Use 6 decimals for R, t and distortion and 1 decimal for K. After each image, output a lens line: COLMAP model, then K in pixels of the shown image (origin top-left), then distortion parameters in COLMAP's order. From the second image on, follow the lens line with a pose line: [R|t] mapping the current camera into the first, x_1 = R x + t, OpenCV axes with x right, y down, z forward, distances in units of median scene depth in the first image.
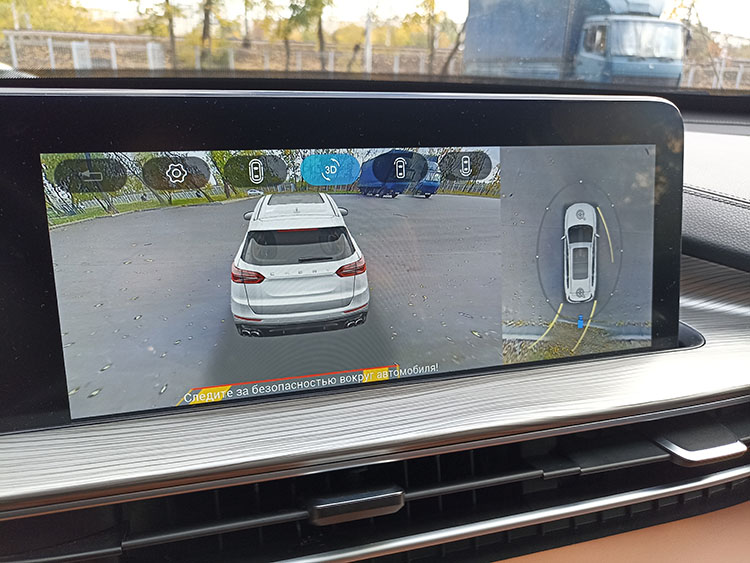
lens RADIAL K [[570.1, 0, 375.0], [0, 570.1, 281.5], [0, 0, 1]] dist [-0.012941, -0.005052]
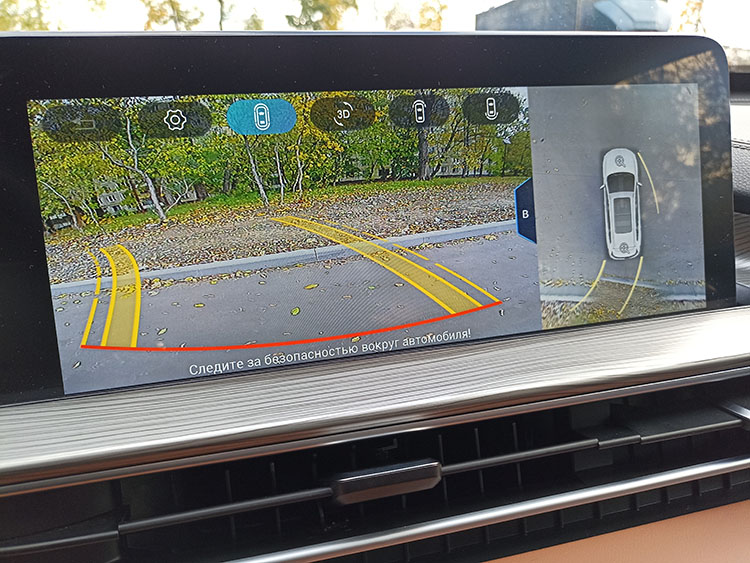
lens RADIAL K [[570.1, 0, 375.0], [0, 570.1, 281.5], [0, 0, 1]] dist [-0.012941, -0.005052]
pose [[0.998722, -0.039544, -0.031477, -0.008082], [0.038003, 0.998119, -0.048111, 0.103956], [0.033321, 0.046854, 0.998346, 0.091652]]
